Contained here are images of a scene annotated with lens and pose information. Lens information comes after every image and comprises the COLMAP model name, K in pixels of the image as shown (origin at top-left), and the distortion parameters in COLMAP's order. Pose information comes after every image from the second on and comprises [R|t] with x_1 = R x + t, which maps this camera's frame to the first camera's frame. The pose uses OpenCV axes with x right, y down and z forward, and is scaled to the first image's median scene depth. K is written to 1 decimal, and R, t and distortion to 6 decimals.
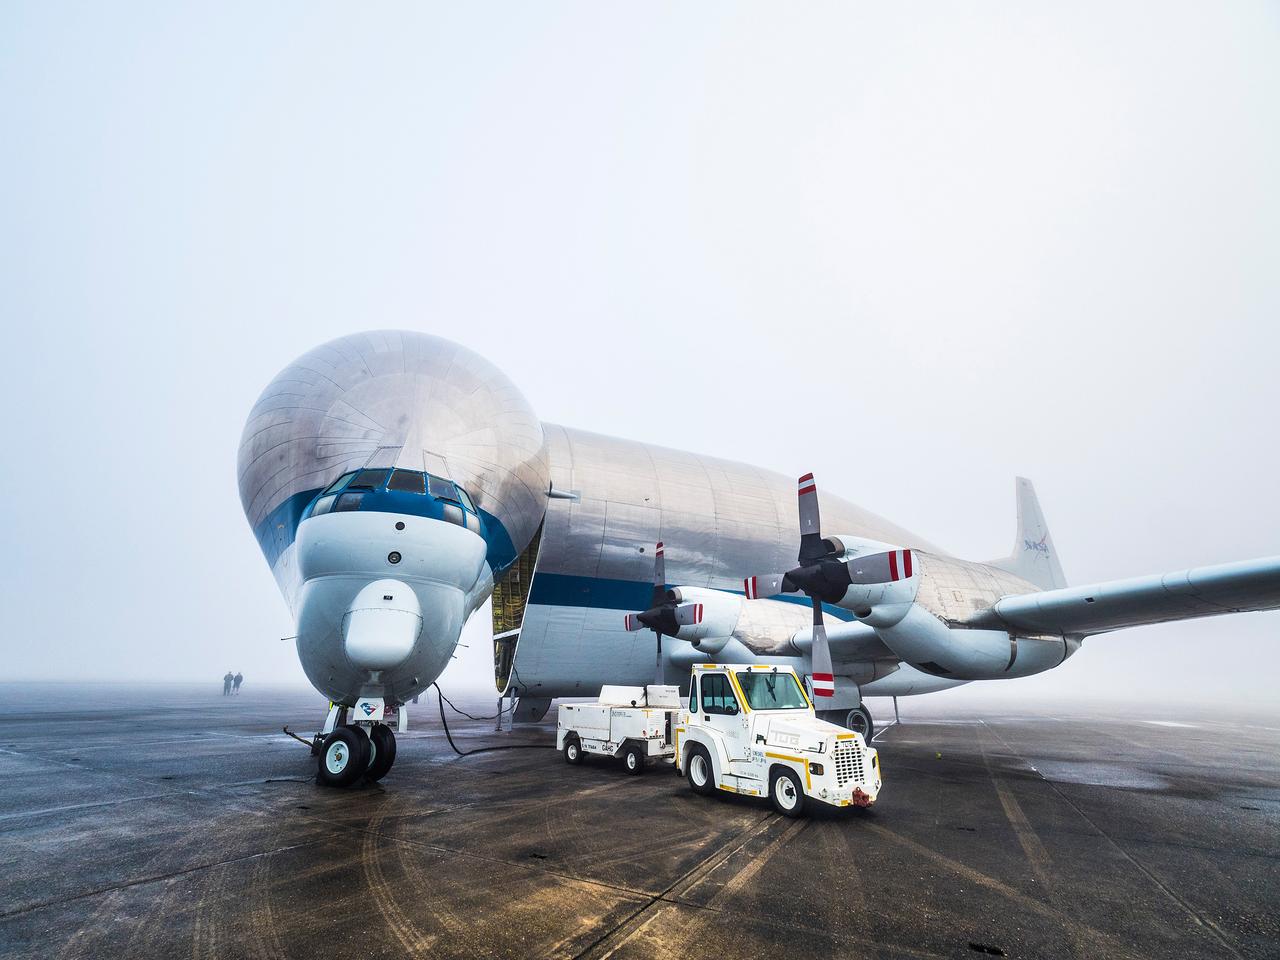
lens RADIAL K [[530.5, 0, 622.0], [0, 530.5, 480.2], [0, 0, 1]] dist [-0.004063, -0.000762]
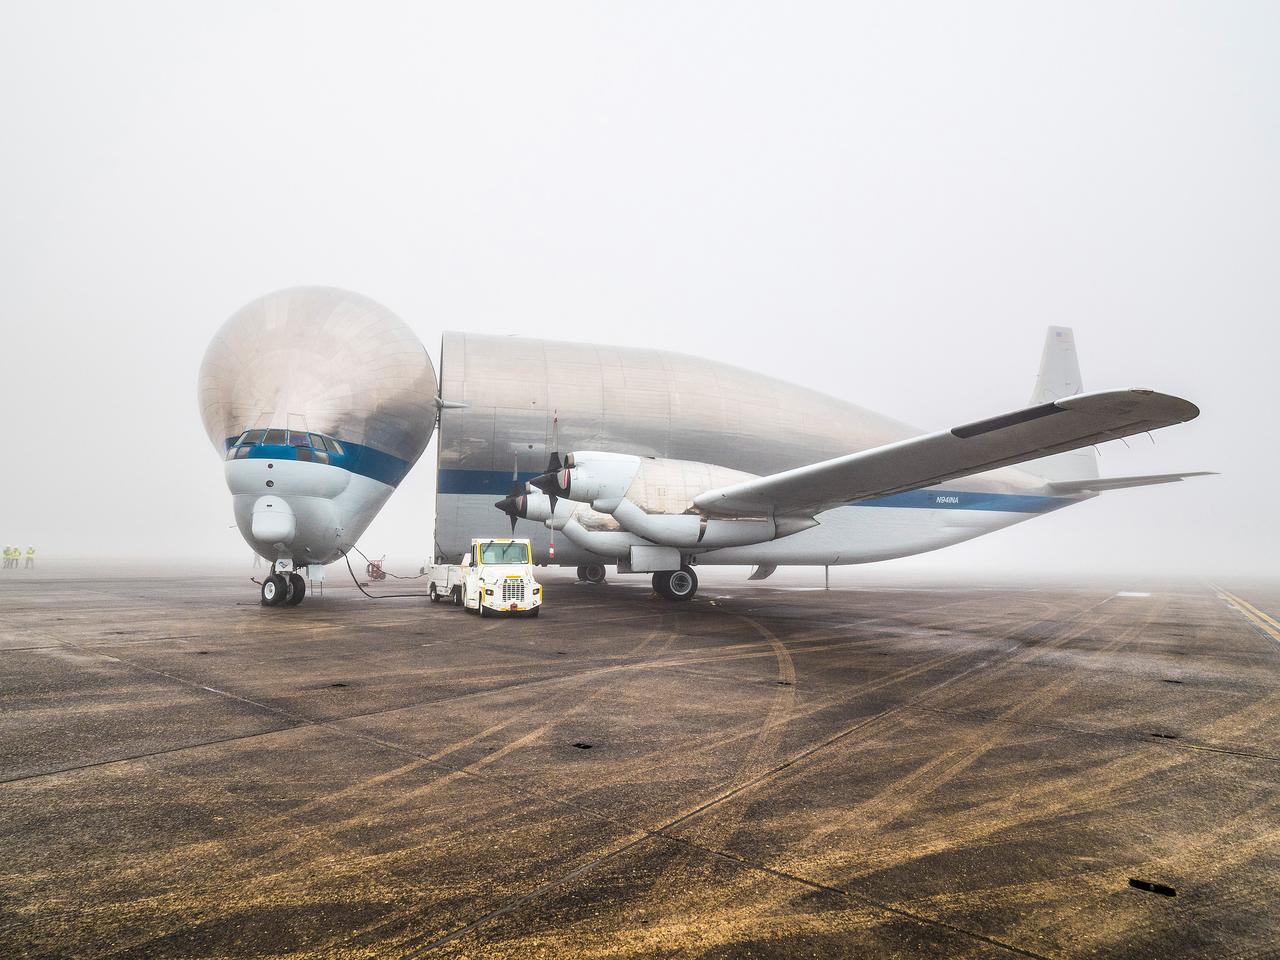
lens RADIAL K [[686.5, 0, 619.2], [0, 686.5, 476.0], [0, 0, 1]] dist [0.002322, 0.000812]
pose [[0.985753, -0.022141, -0.166734, 0.911572], [0.061777, 0.969674, 0.236467, -0.288823], [0.156442, -0.243399, 0.957227, -0.837249]]
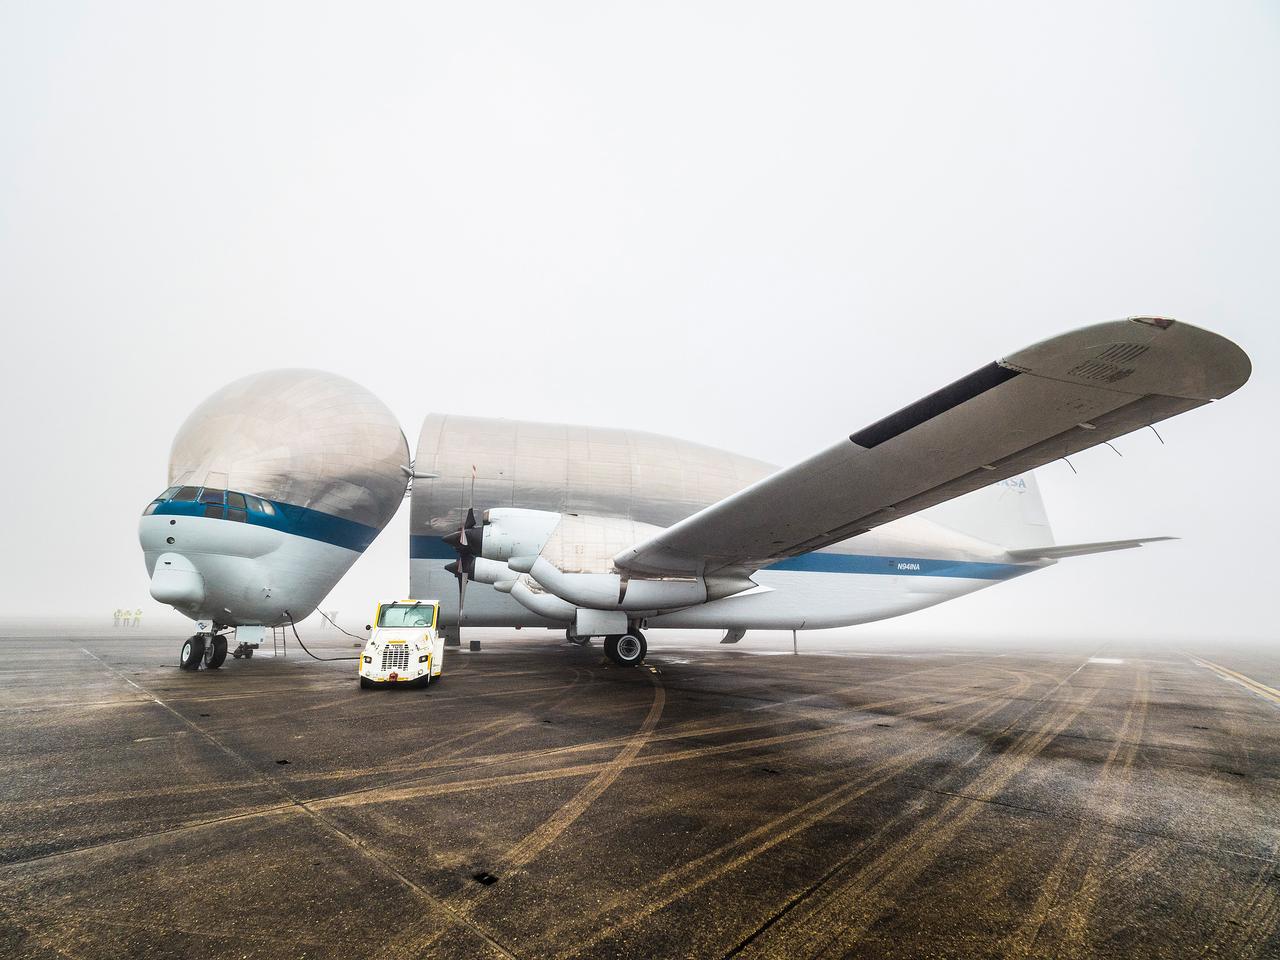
lens RADIAL K [[530.5, 0, 622.0], [0, 530.5, 480.2], [0, 0, 1]] dist [-0.004063, -0.000762]
pose [[0.972457, -0.056917, -0.226024, 1.156206], [0.079581, 0.992532, 0.092455, -0.076138], [0.219074, -0.107896, 0.969724, -0.277839]]
